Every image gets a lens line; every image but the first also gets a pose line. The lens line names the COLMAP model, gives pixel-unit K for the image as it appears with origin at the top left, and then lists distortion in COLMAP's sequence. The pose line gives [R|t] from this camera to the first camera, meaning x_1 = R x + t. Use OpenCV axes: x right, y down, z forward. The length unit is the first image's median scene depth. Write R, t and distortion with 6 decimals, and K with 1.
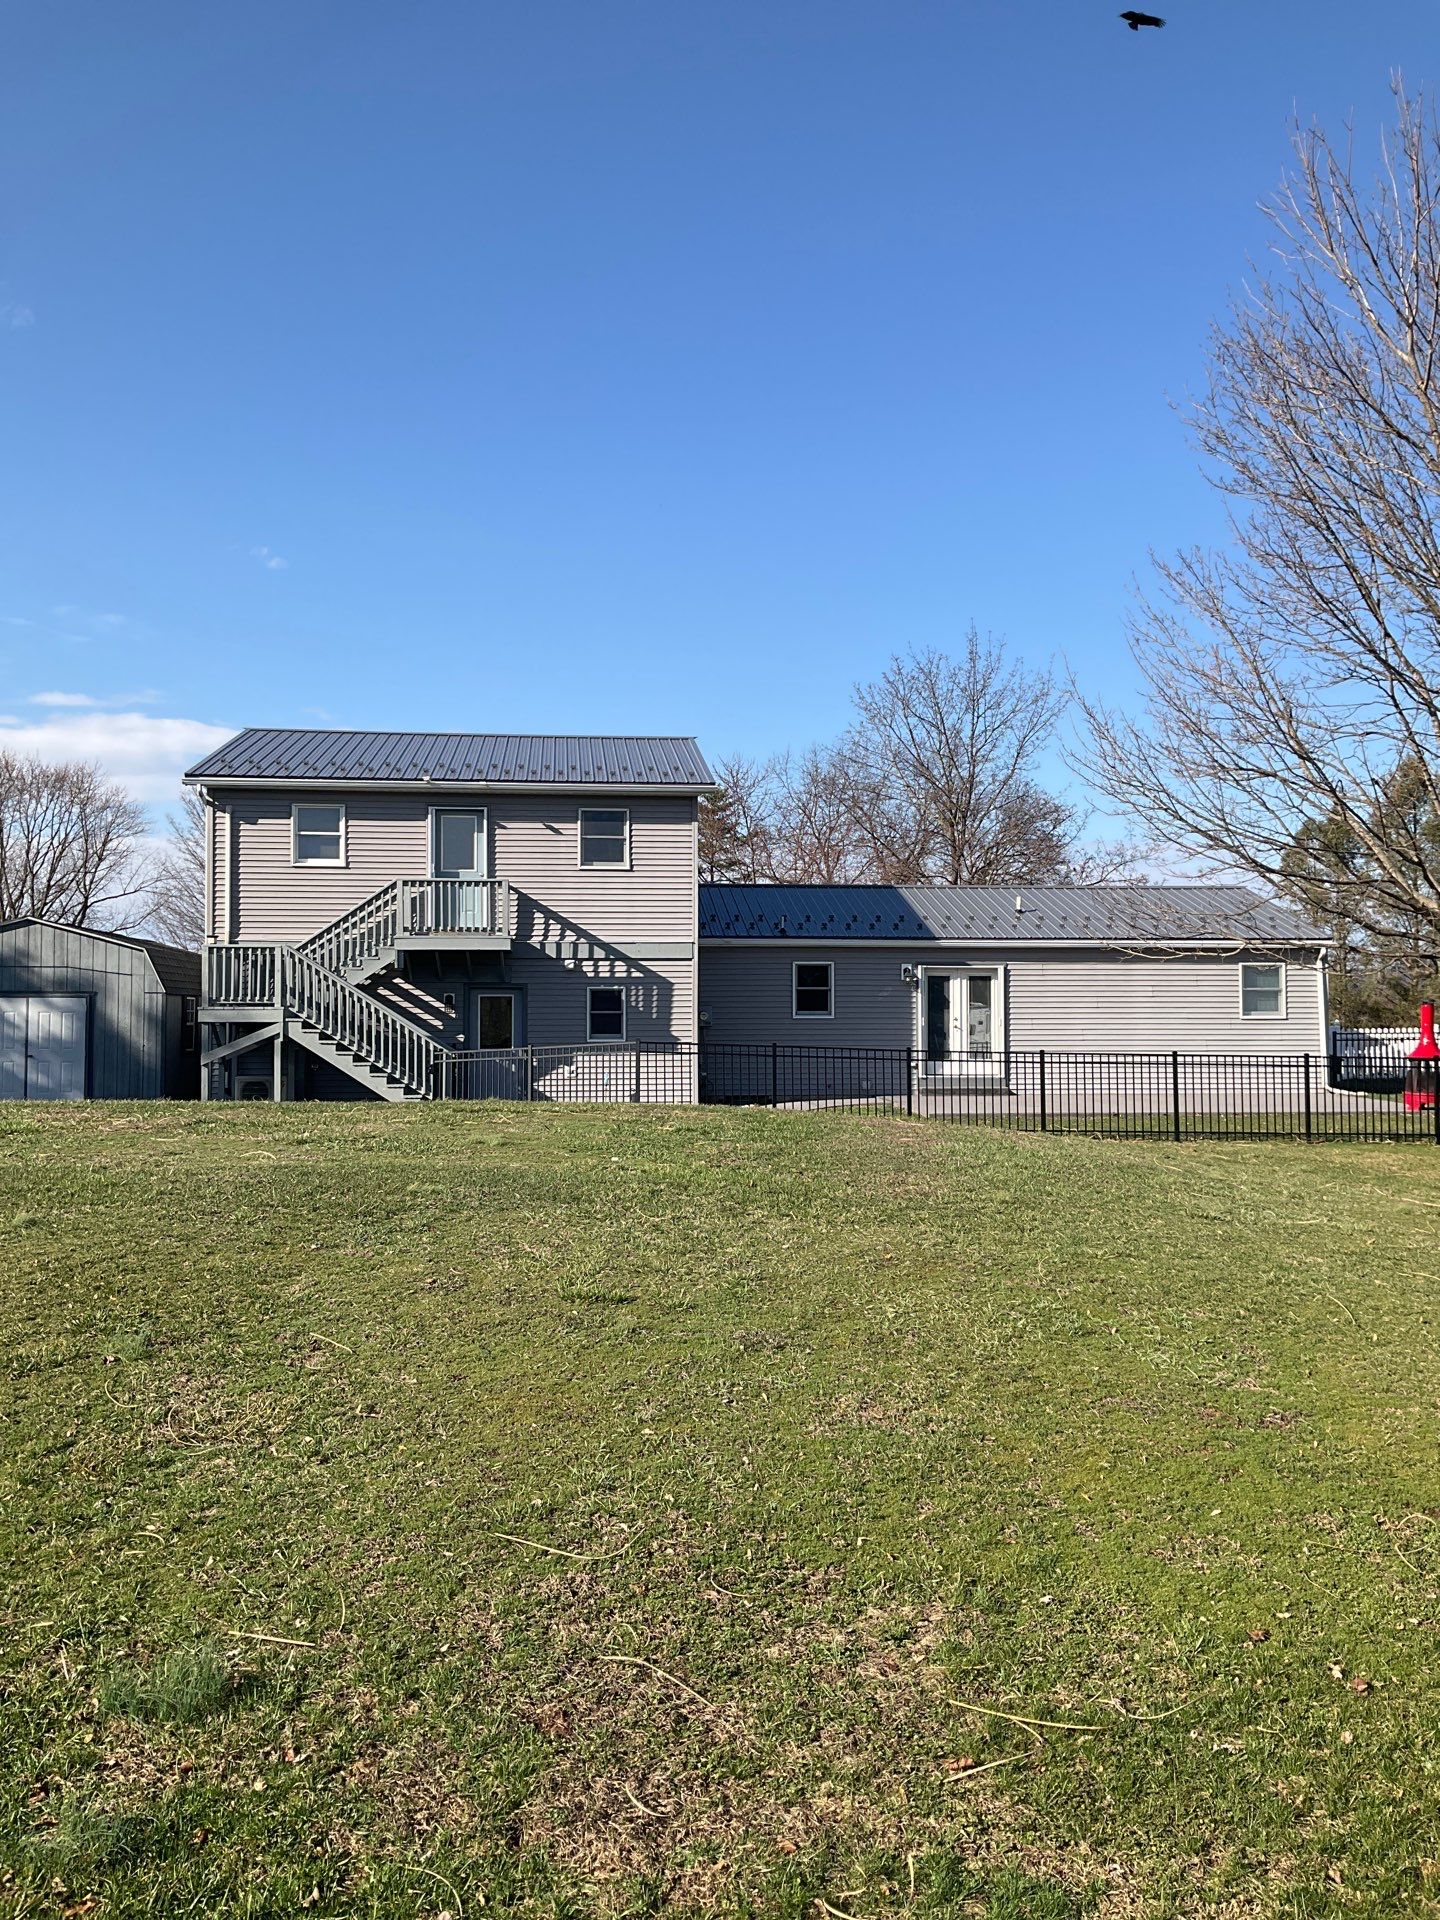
lens RADIAL K [[1577.7, 0, 714.7], [0, 1577.7, 958.6], [0, 0, 1]] dist [0.064807, -0.053589]
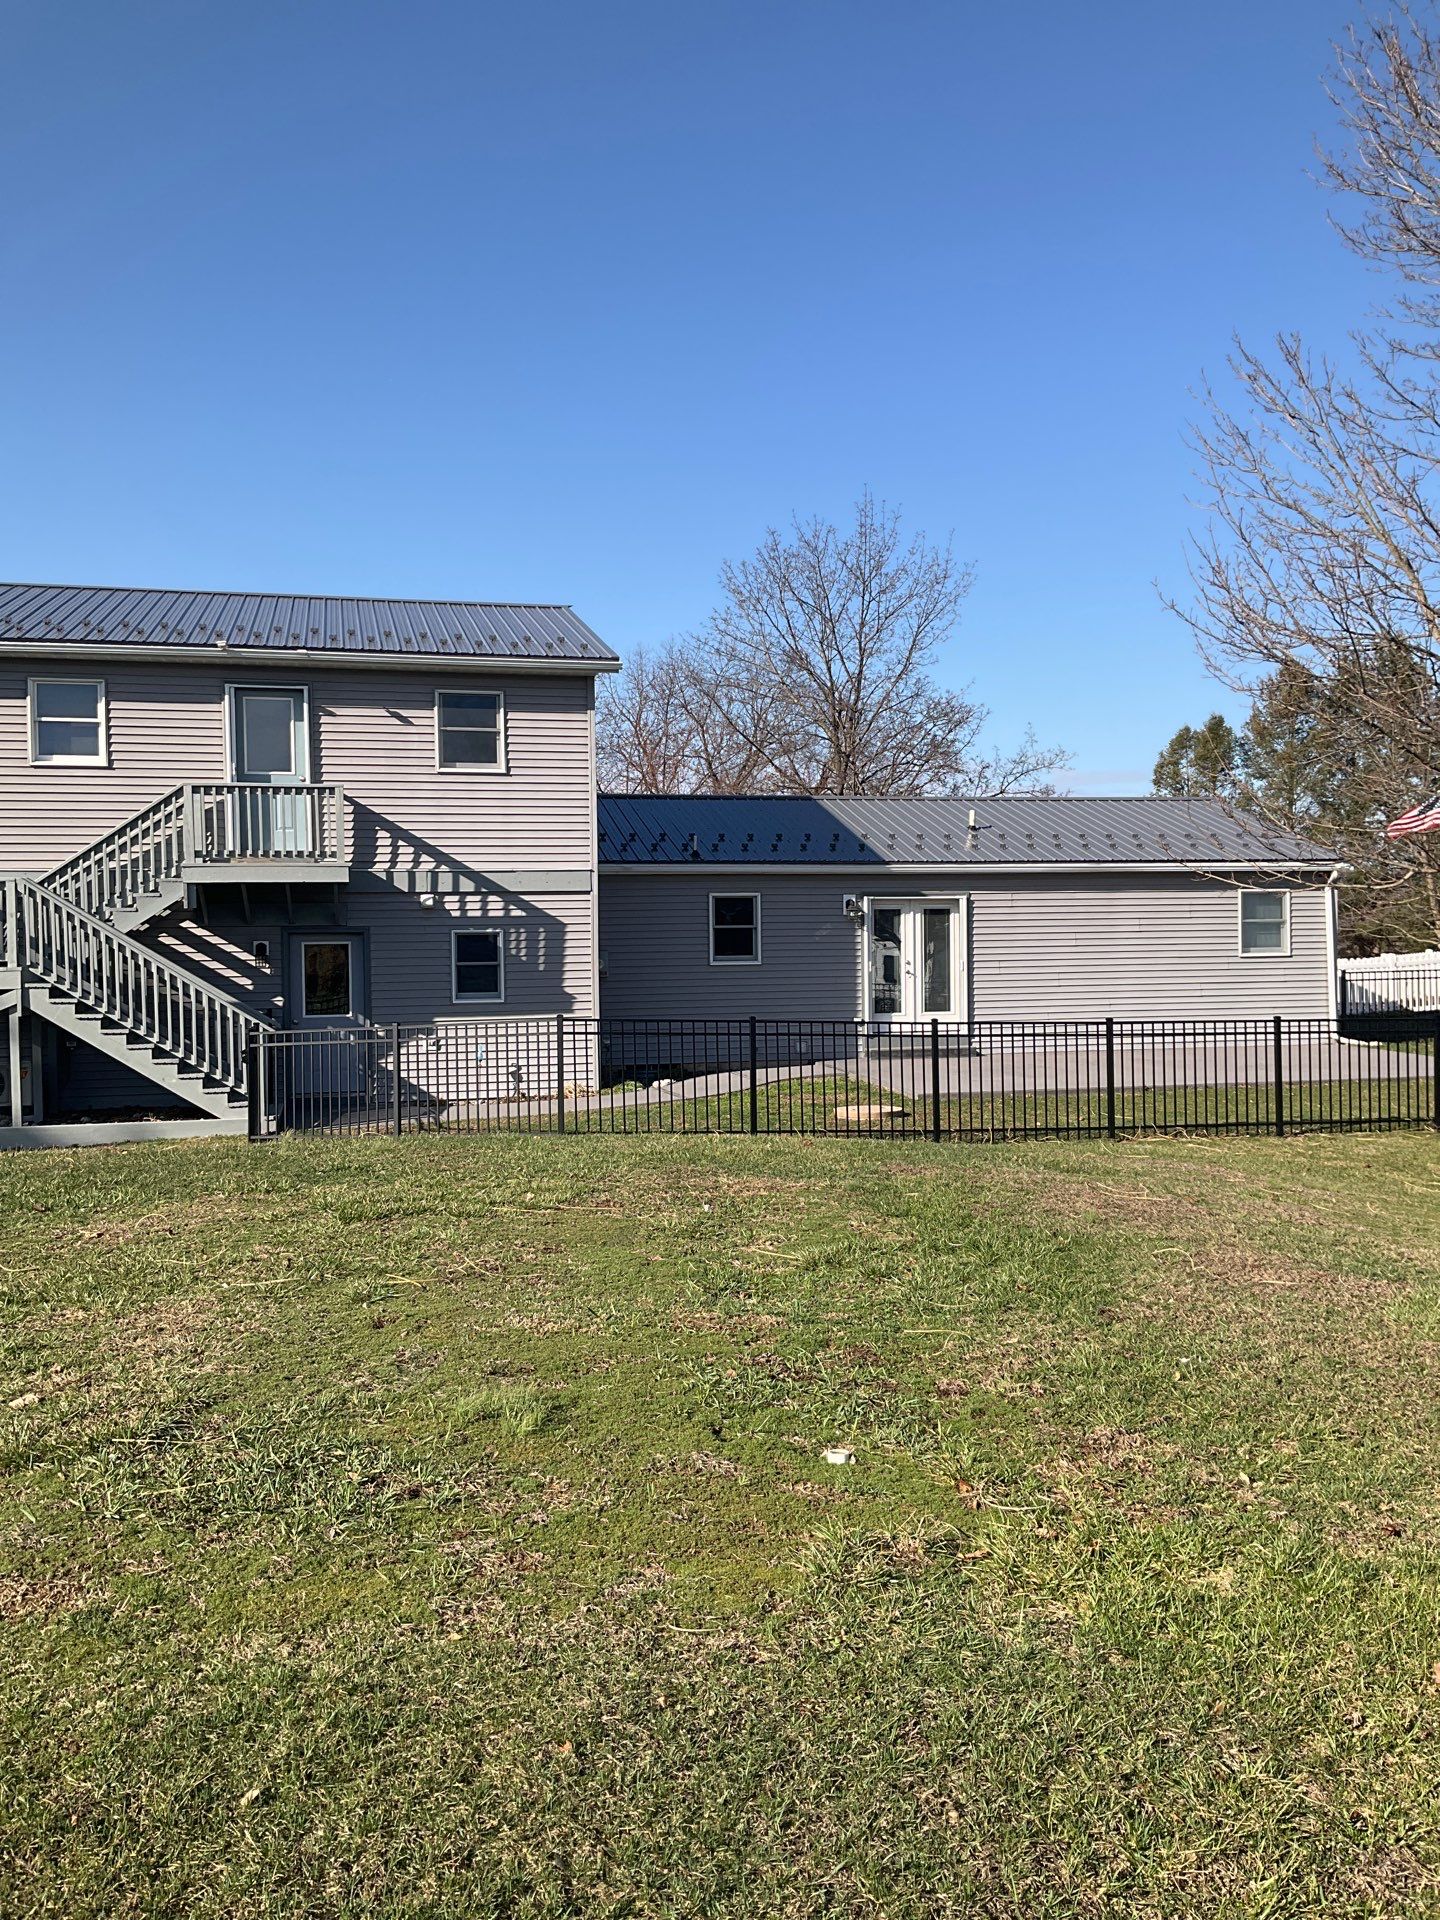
lens RADIAL K [[1577.7, 0, 714.5], [0, 1577.7, 960.3], [0, 0, 1]] dist [0.064807, -0.053589]
pose [[0.990932, -0.013085, 0.133726, -0.057253], [0.005884, 0.998518, 0.054102, -0.007634], [-0.134236, -0.052825, 0.989540, 0.239693]]
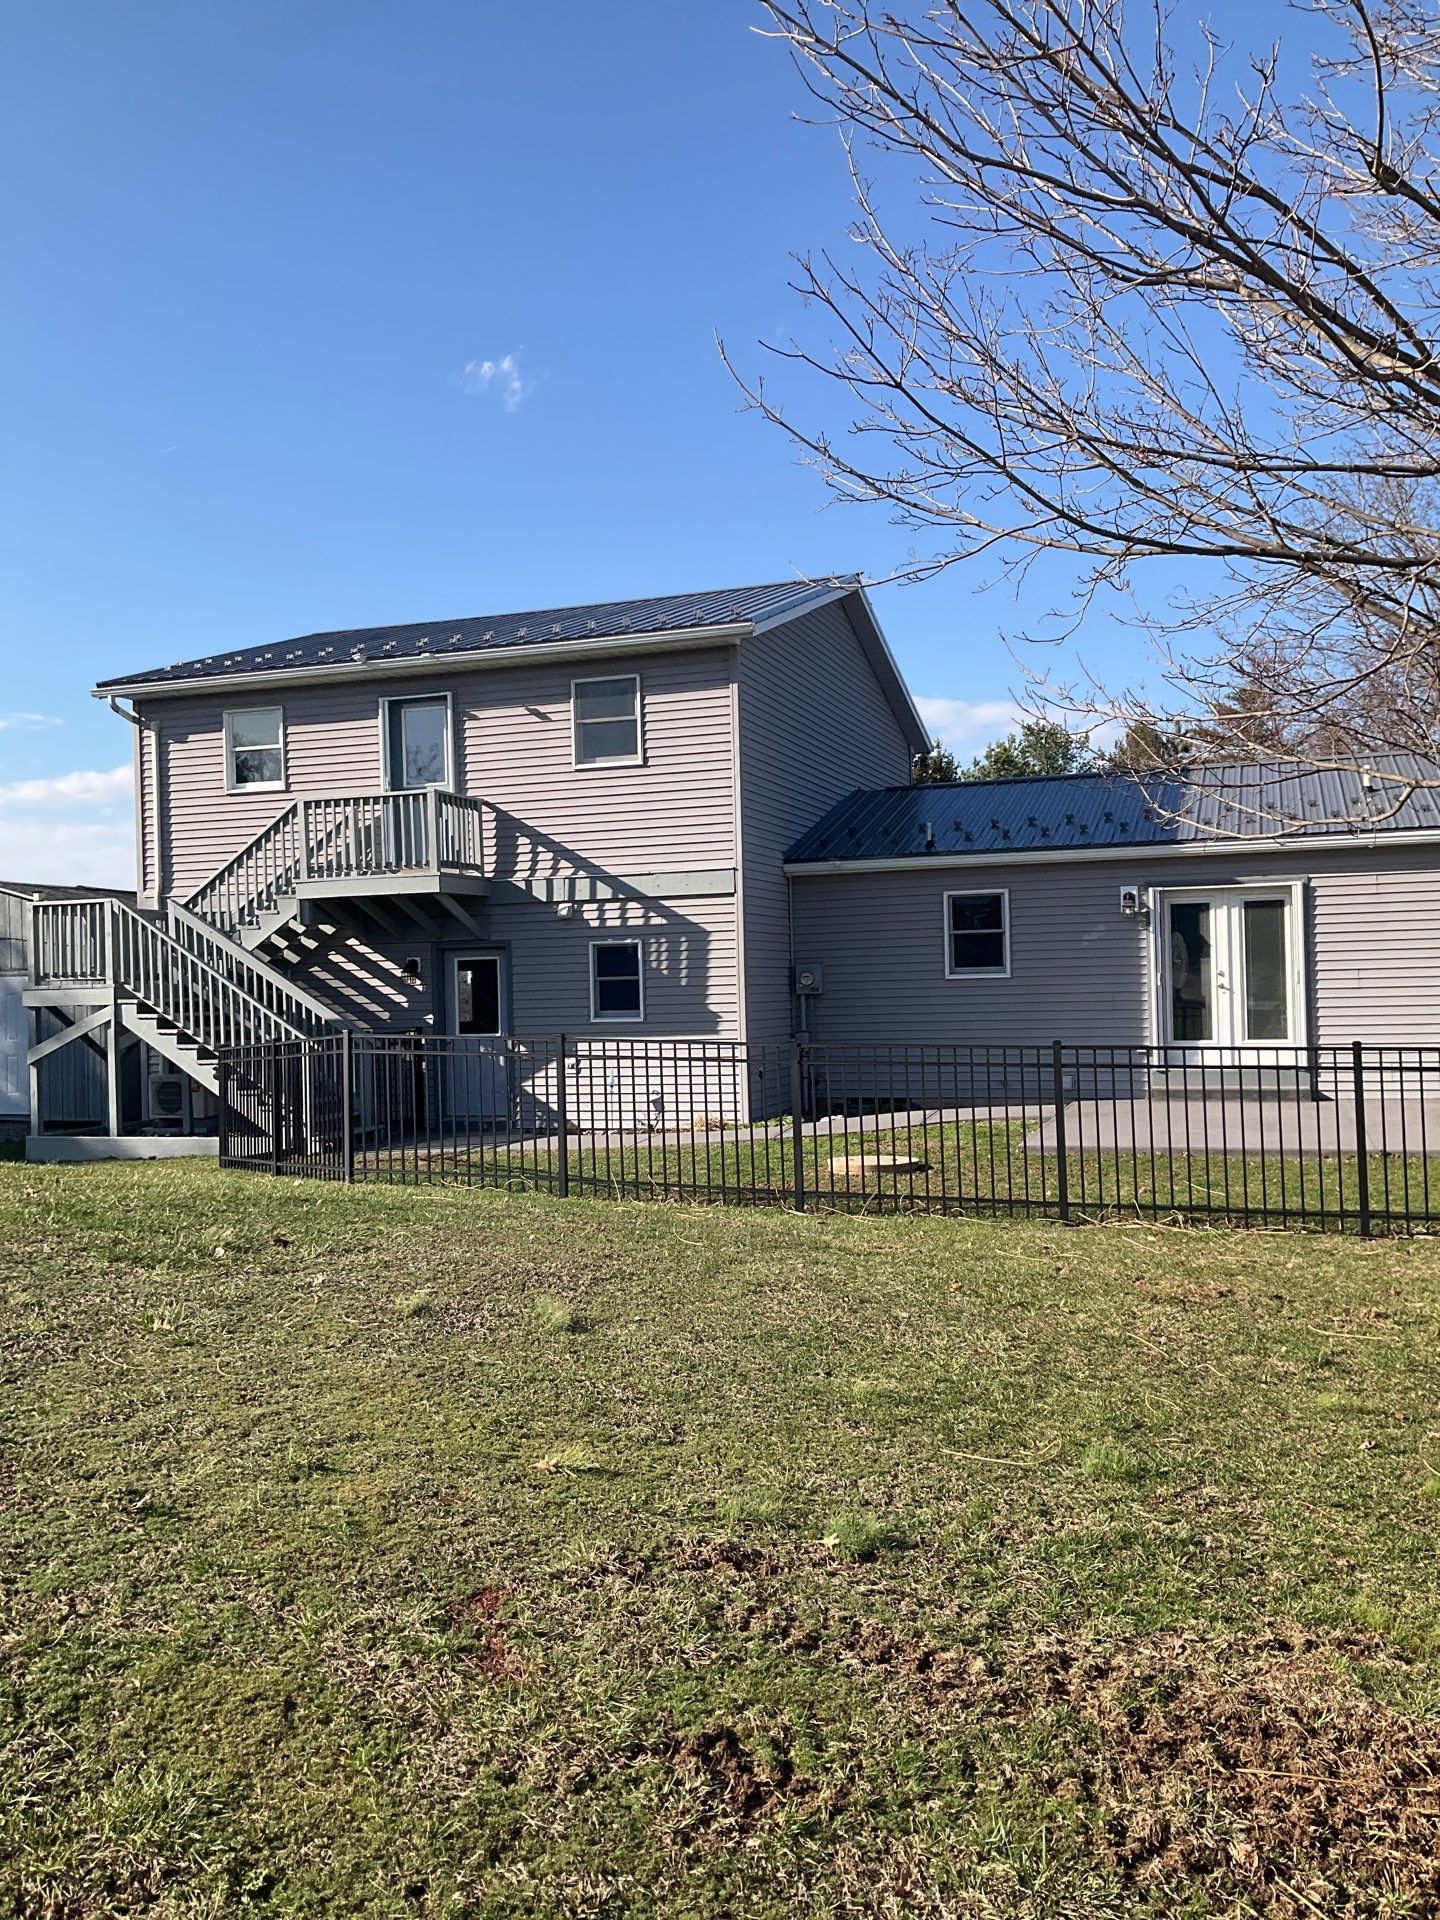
lens RADIAL K [[1577.7, 0, 721.5], [0, 1577.7, 958.8], [0, 0, 1]] dist [0.064807, -0.053589]
pose [[0.908083, -0.029077, -0.417780, 0.254405], [0.040597, 0.999000, 0.018713, 0.014793], [0.416818, -0.033953, 0.908356, 0.404040]]
